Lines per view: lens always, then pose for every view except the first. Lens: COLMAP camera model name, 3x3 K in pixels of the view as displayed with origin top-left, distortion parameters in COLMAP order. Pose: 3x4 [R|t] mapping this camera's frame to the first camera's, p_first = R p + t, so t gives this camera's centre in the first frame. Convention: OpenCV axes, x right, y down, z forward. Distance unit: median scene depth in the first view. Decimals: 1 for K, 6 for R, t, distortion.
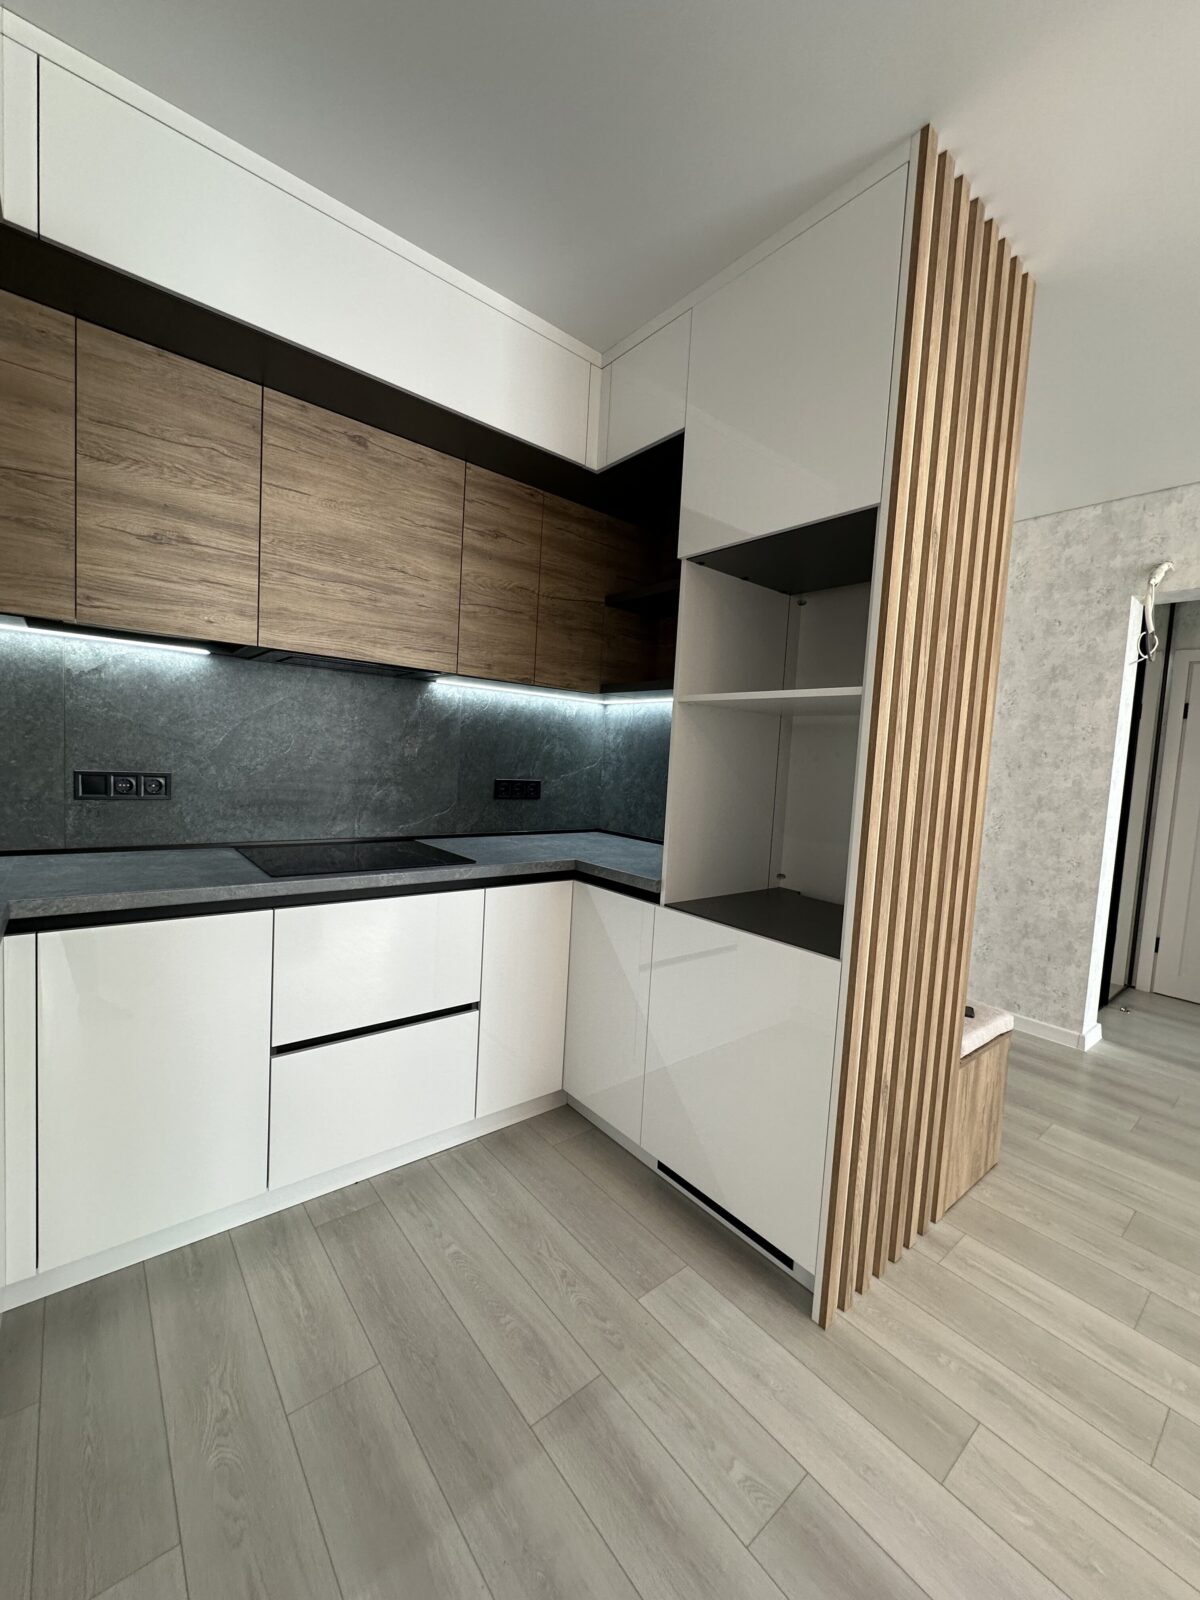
lens RADIAL K [[637.7, 0, 602.4], [0, 637.7, 800.4], [0, 0, 1]] dist [-0.005258, 0.001123]
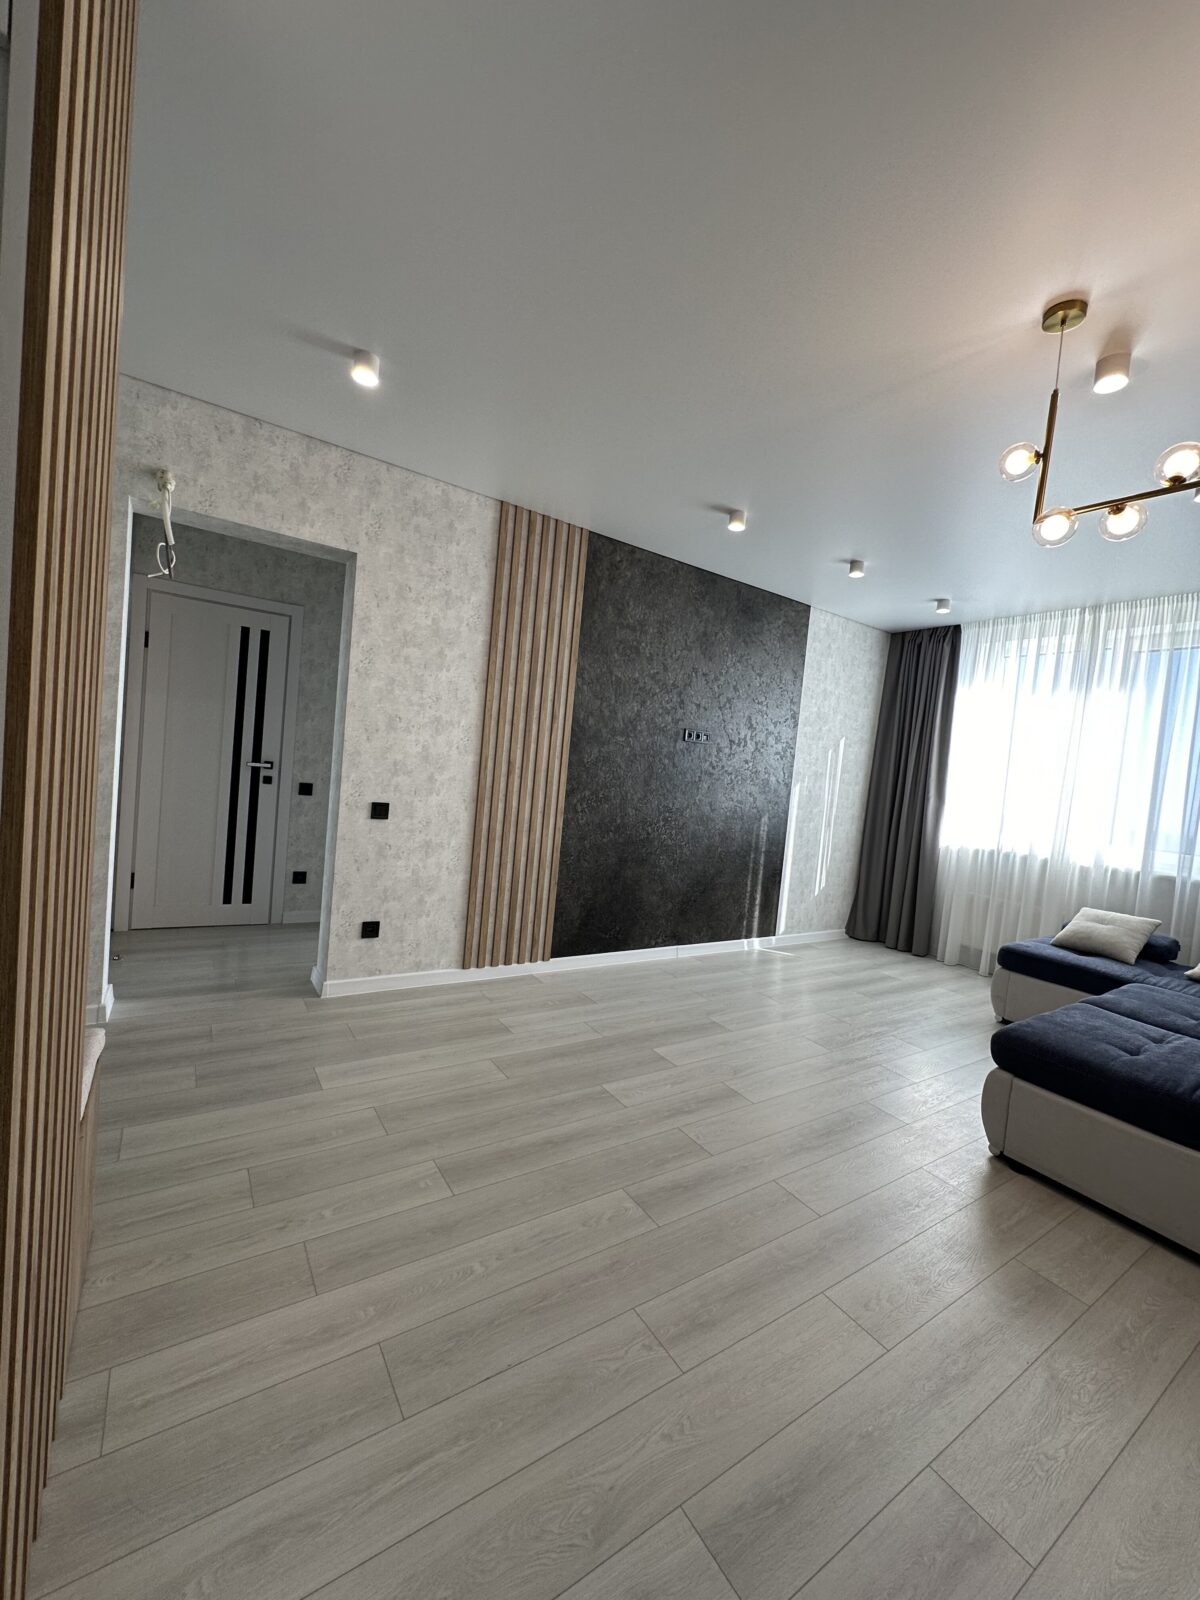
lens RADIAL K [[637.7, 0, 600.0], [0, 637.7, 801.8], [0, 0, 1]] dist [-0.005258, 0.001123]
pose [[0.112012, -0.104333, 0.988215, 0.009560], [-0.016632, 0.994137, 0.106843, -0.016089], [-0.993568, -0.028404, 0.109620, 0.388307]]
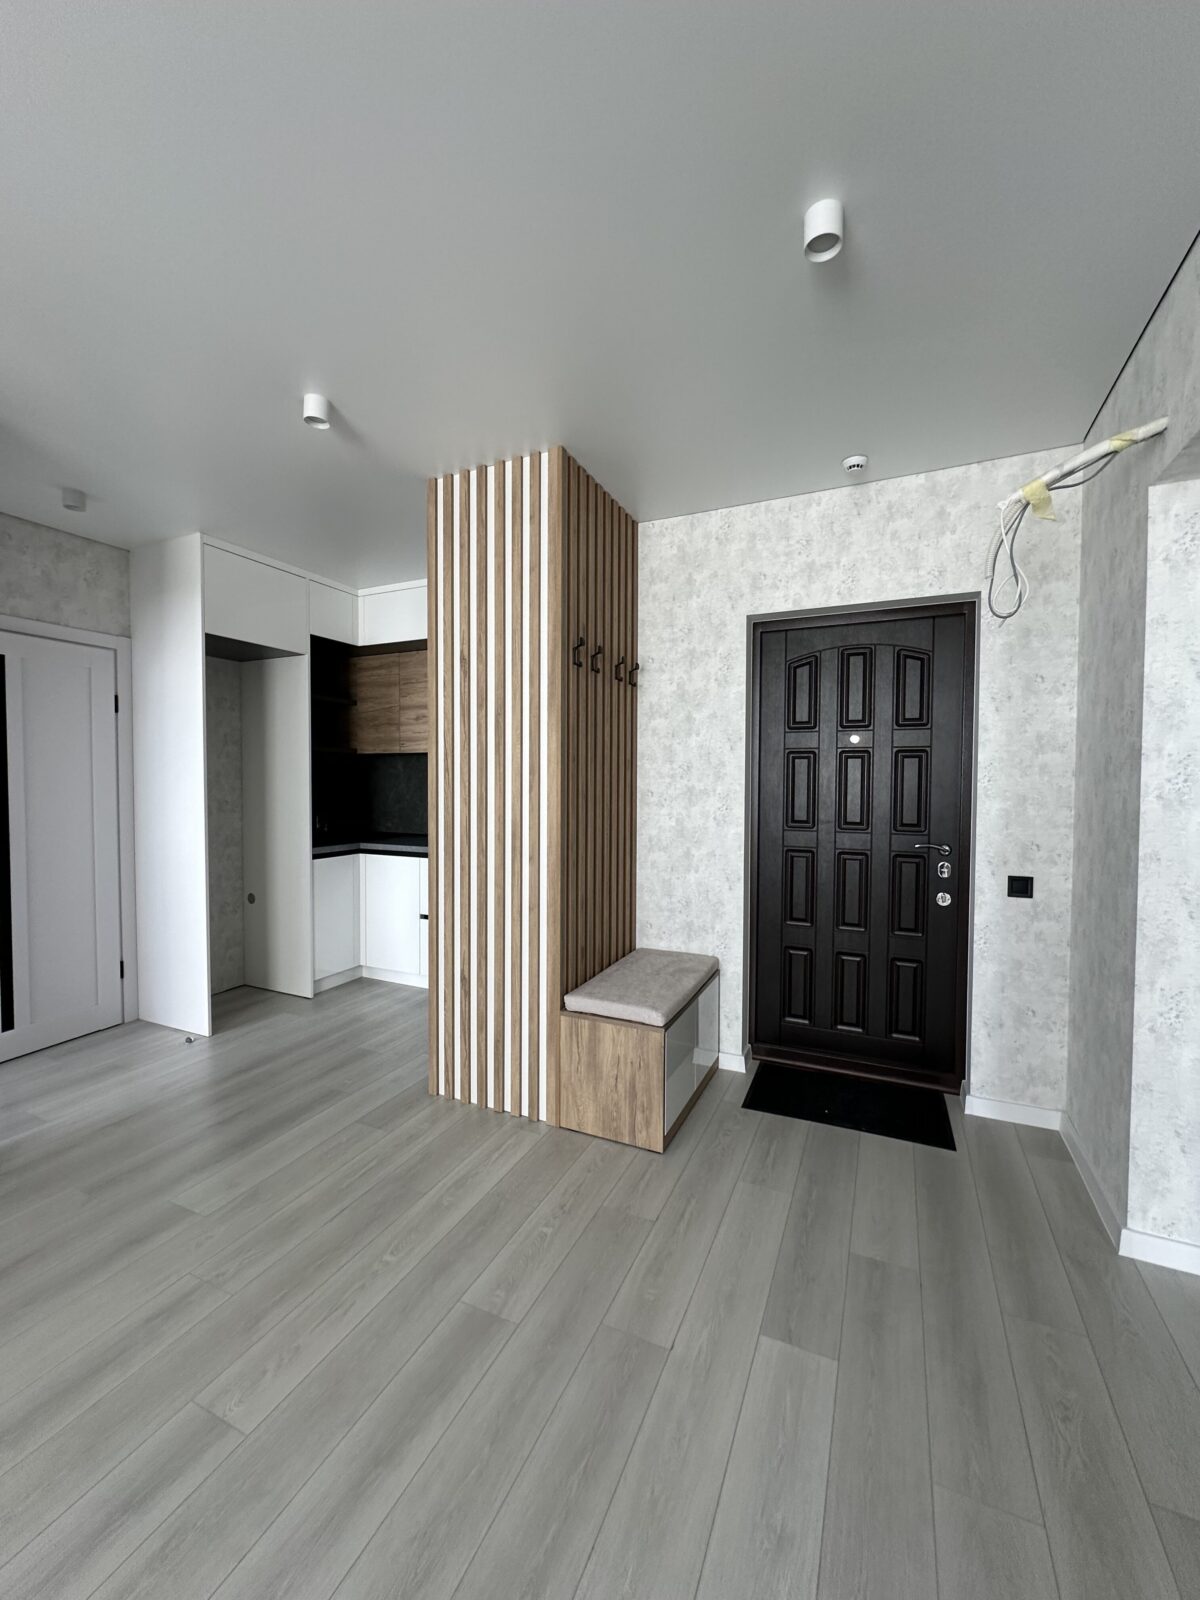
lens RADIAL K [[637.7, 0, 596.5], [0, 637.7, 798.7], [0, 0, 1]] dist [-0.005258, 0.001123]
pose [[0.436963, -0.027875, -0.899047, 1.758925], [-0.043020, 0.997728, -0.051844, 0.032692], [0.898450, 0.061331, 0.434771, 0.444248]]
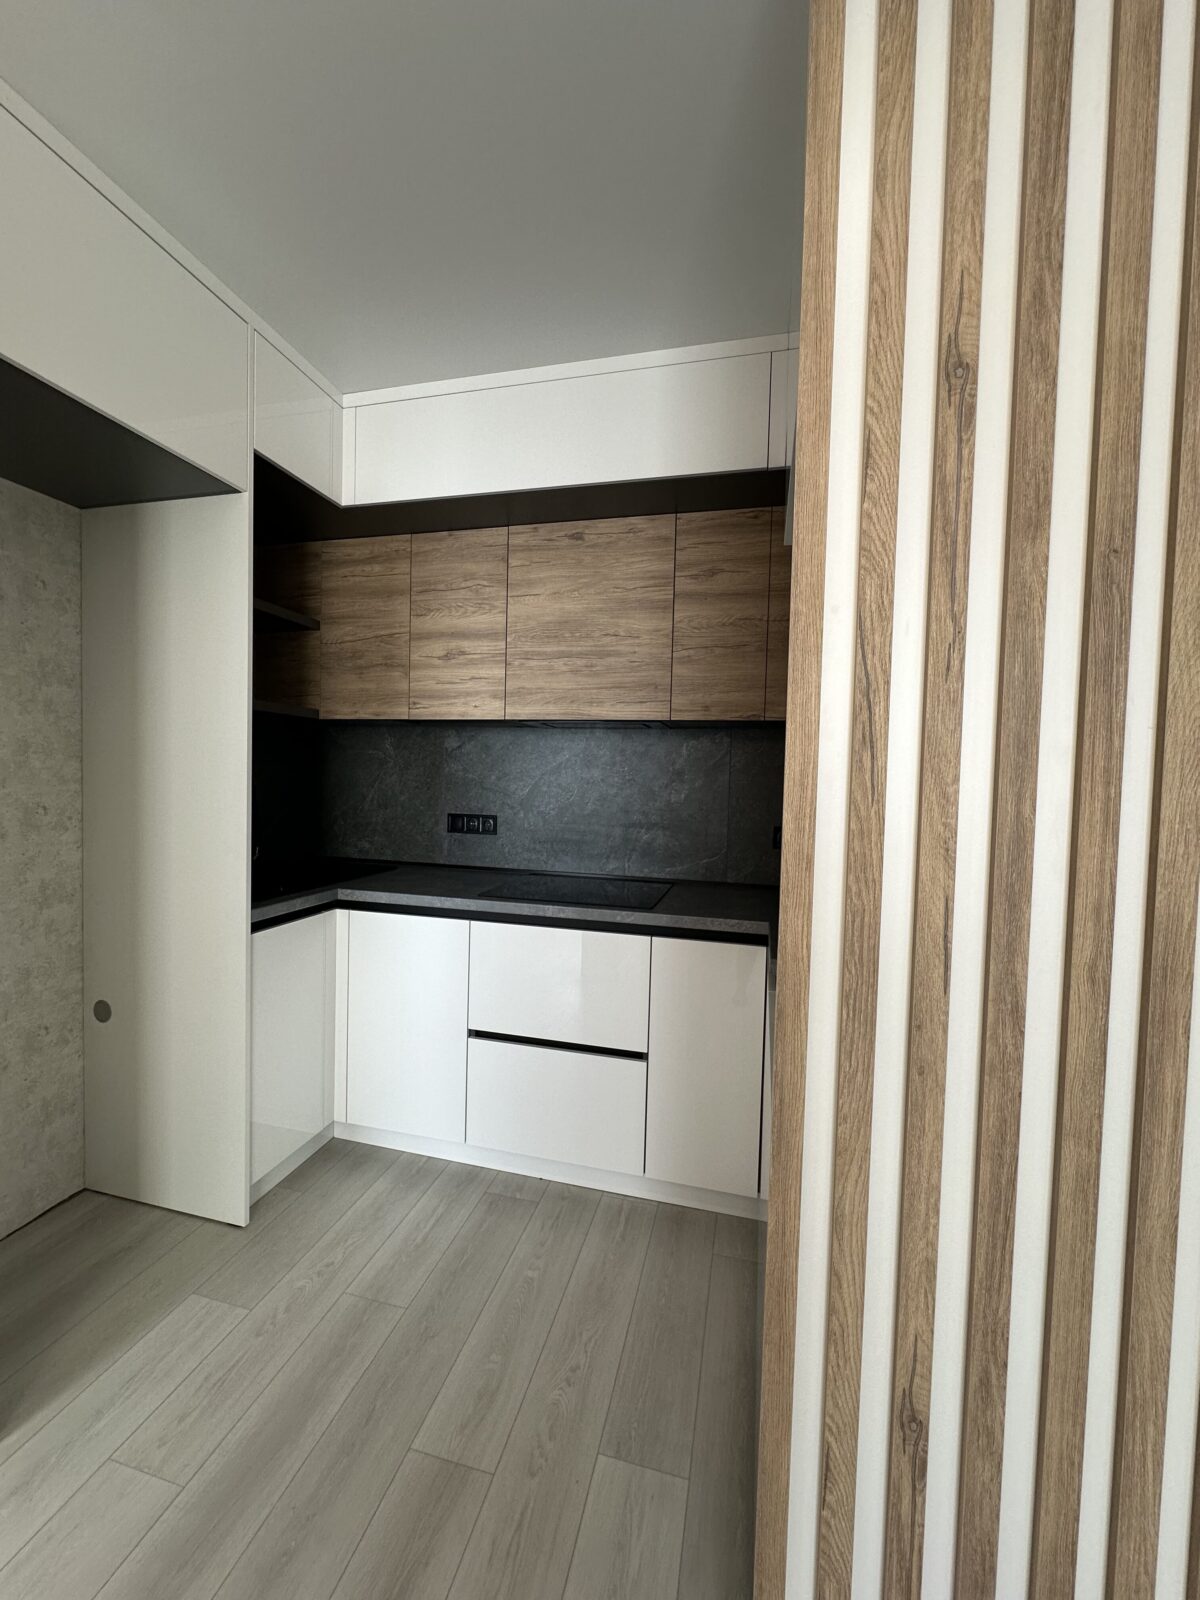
lens RADIAL K [[637.7, 0, 596.3], [0, 637.7, 800.0], [0, 0, 1]] dist [-0.005258, 0.001123]
pose [[0.592405, -0.012499, -0.805543, 0.587268], [-0.048677, 0.997498, -0.051276, -0.016981], [0.804168, 0.069588, 0.590315, 0.362479]]
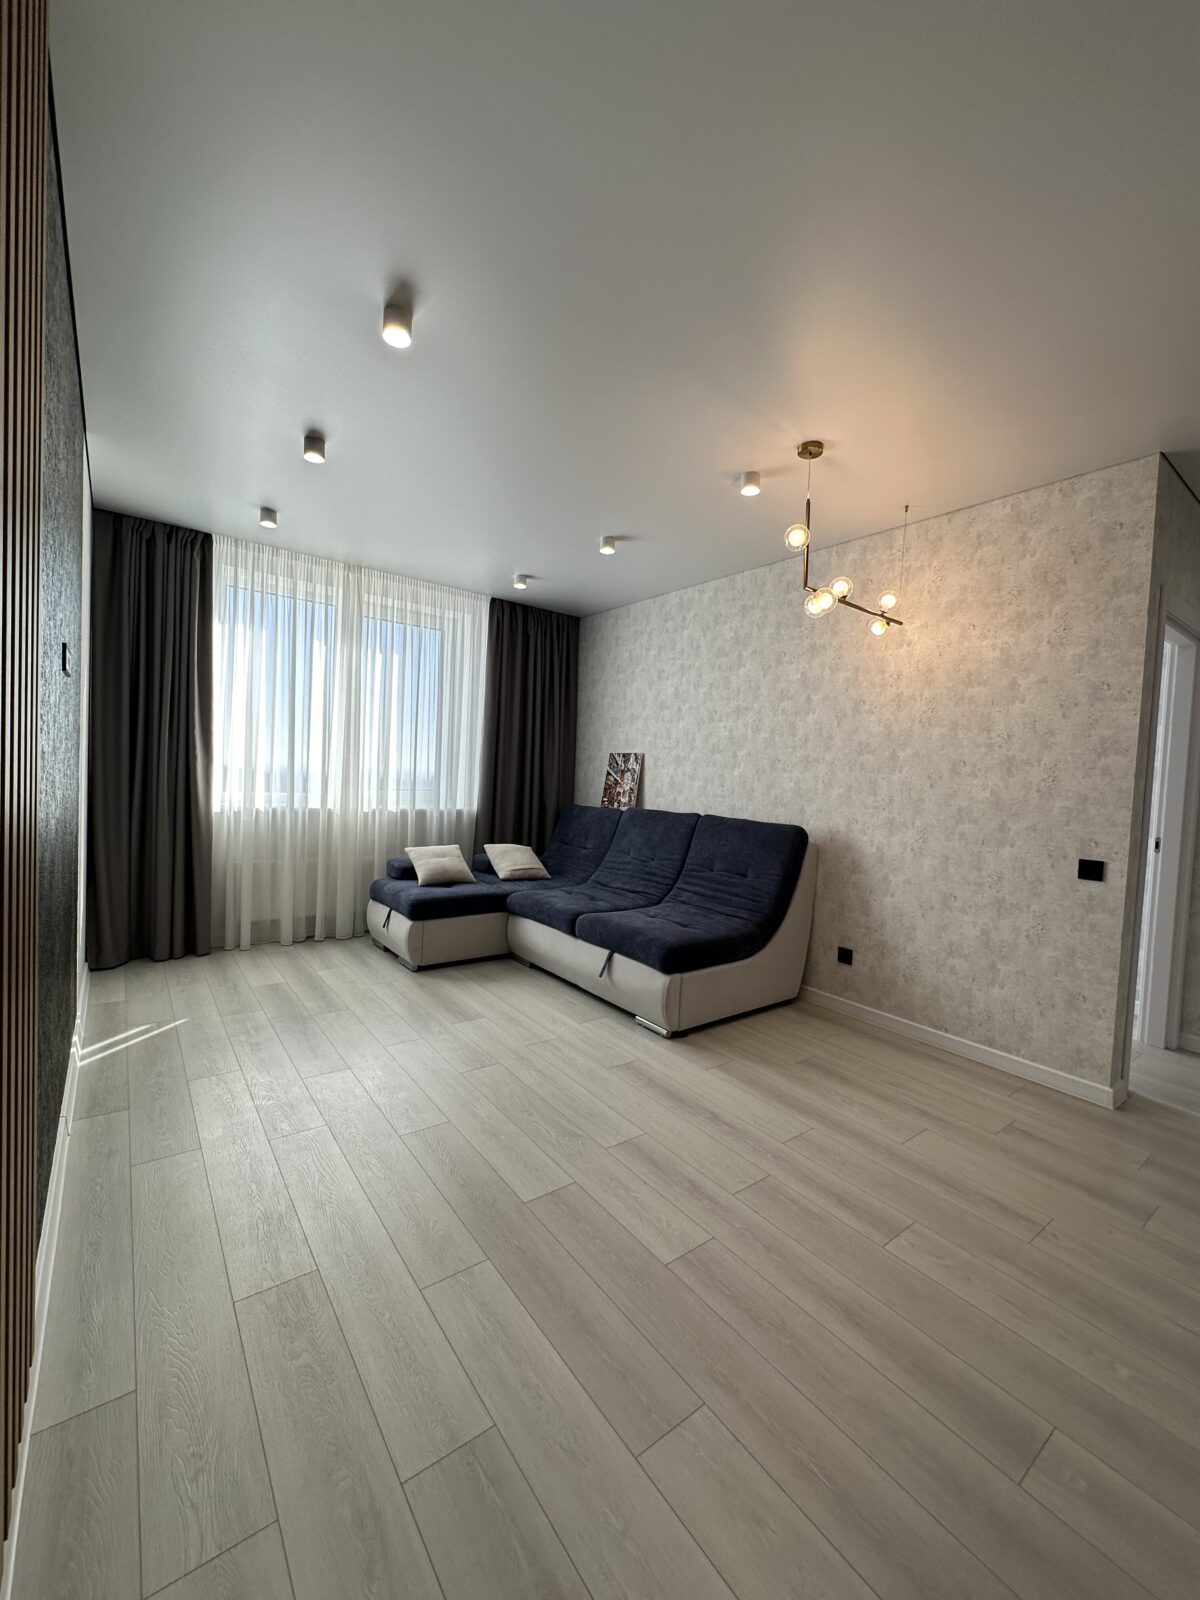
lens RADIAL K [[637.7, 0, 594.6], [0, 637.7, 804.3], [0, 0, 1]] dist [-0.005258, 0.001123]
pose [[-0.993225, -0.108995, 0.040308, 1.399090], [-0.103530, 0.987469, 0.119107, 0.007195], [-0.052785, 0.114126, -0.992063, 1.306383]]
